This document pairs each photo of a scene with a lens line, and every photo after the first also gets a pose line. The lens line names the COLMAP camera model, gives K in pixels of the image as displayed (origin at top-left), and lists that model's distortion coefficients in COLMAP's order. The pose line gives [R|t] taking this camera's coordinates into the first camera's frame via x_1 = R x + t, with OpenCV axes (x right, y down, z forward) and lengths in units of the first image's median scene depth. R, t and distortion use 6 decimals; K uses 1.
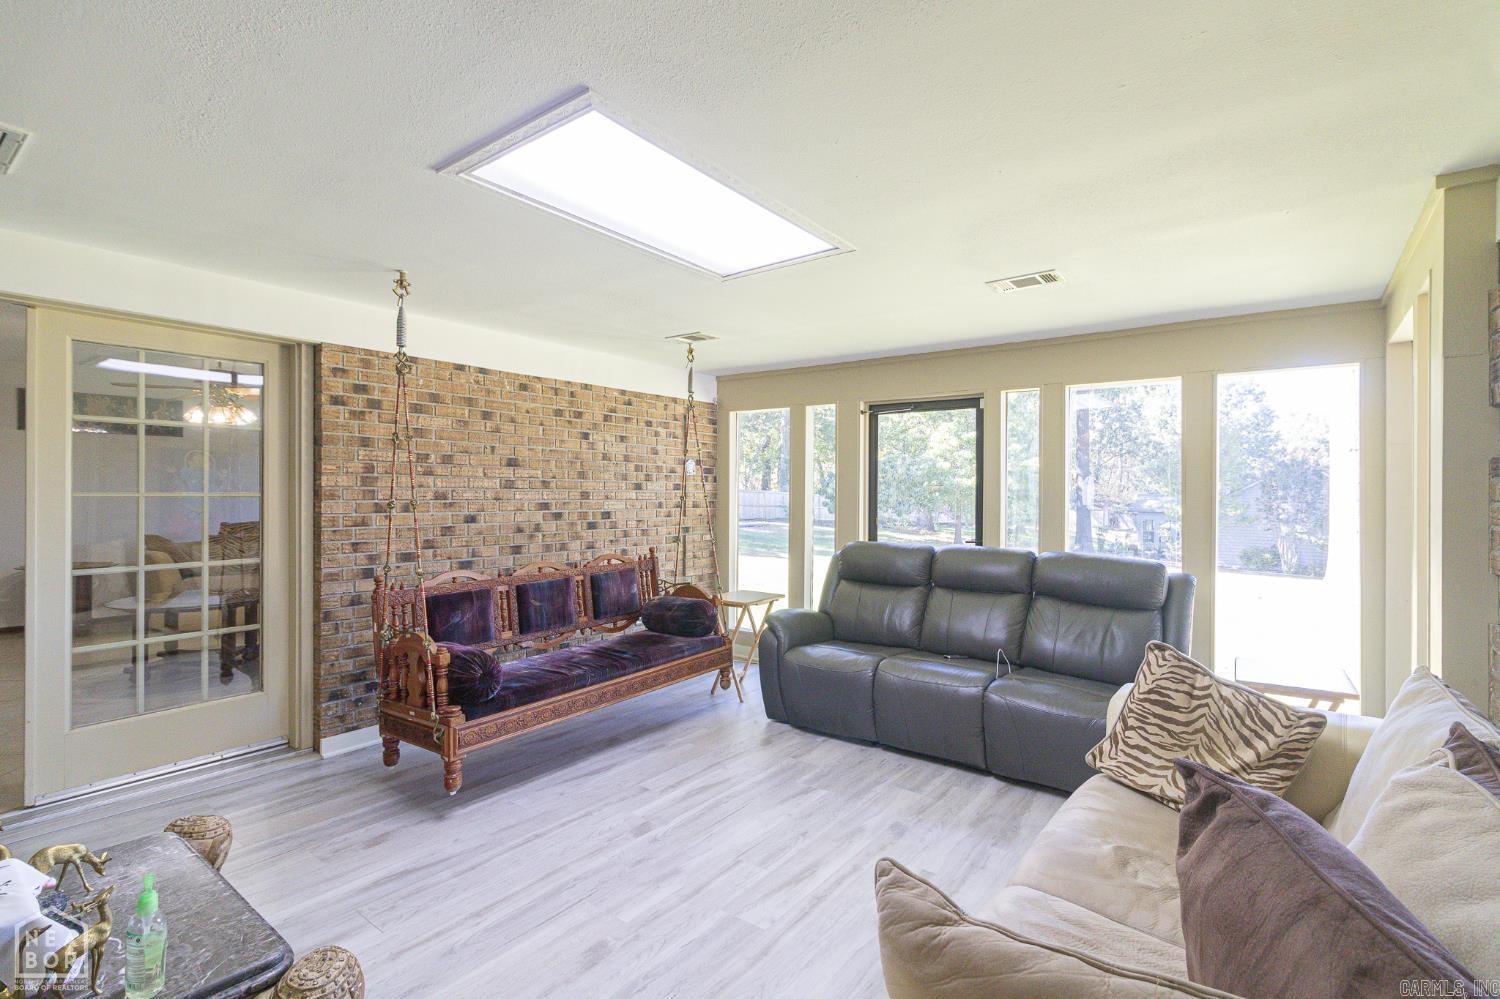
lens RADIAL K [[687.9, 0, 752.7], [0, 687.9, 492.3], [0, 0, 1]] dist [0.000882, 0.000281]
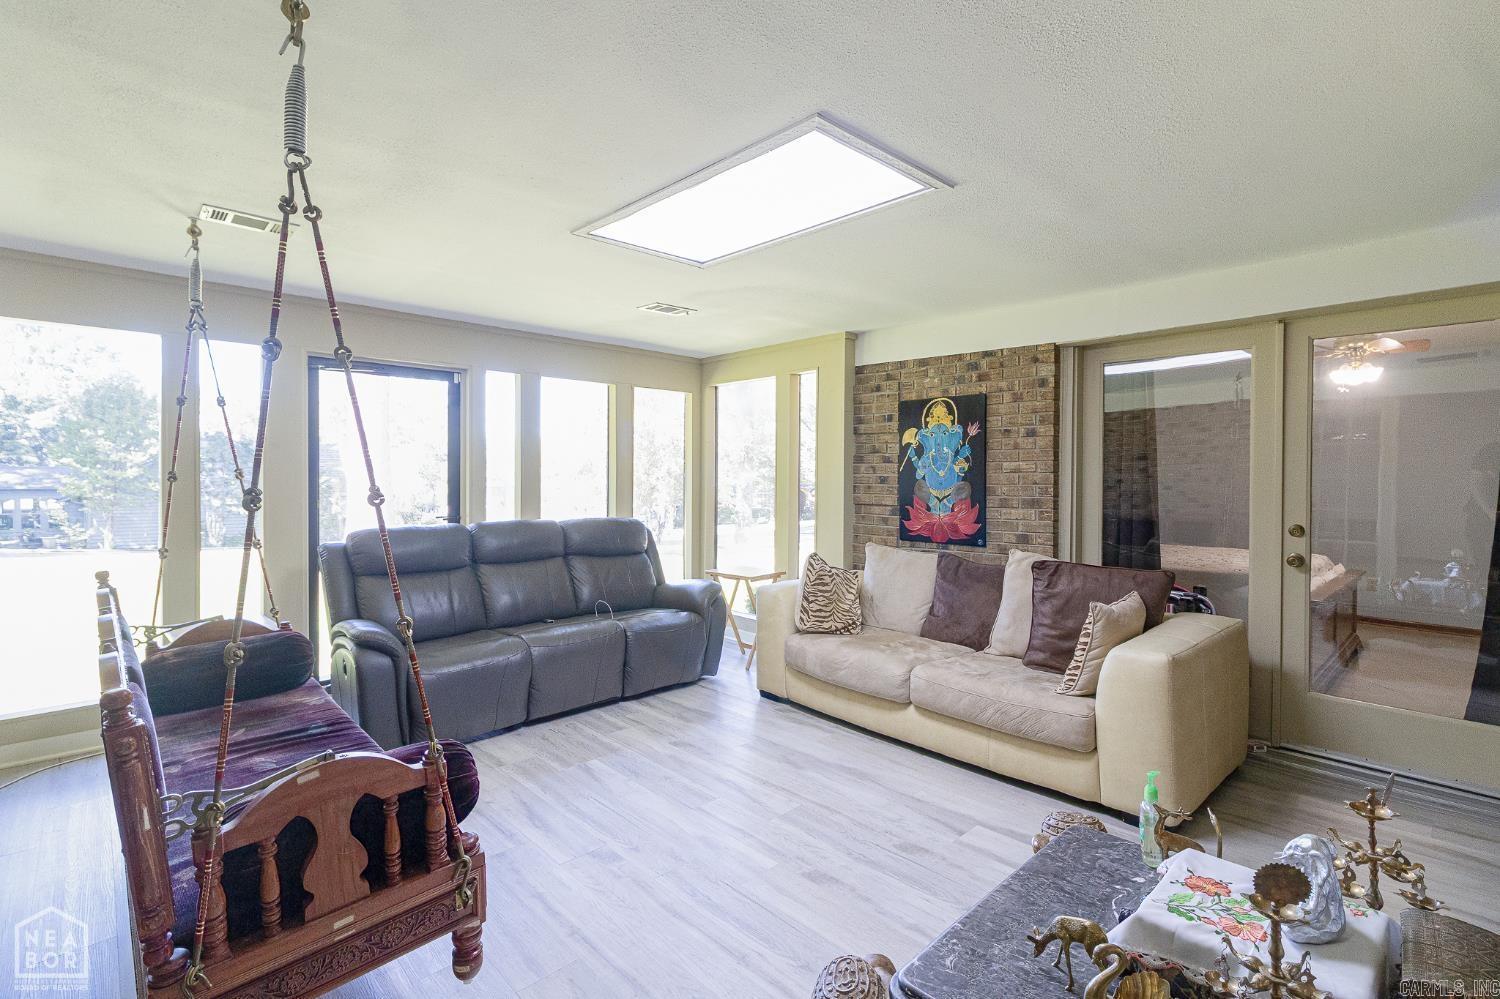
lens RADIAL K [[692.0, 0, 780.9], [0, 692.0, 476.7], [0, 0, 1]] dist [0.000724, 0.000132]
pose [[0.139530, -0.011330, 0.990153, -0.875269], [-0.008559, 0.999883, 0.012648, -0.004158], [-0.990181, -0.010239, 0.139417, 0.584450]]
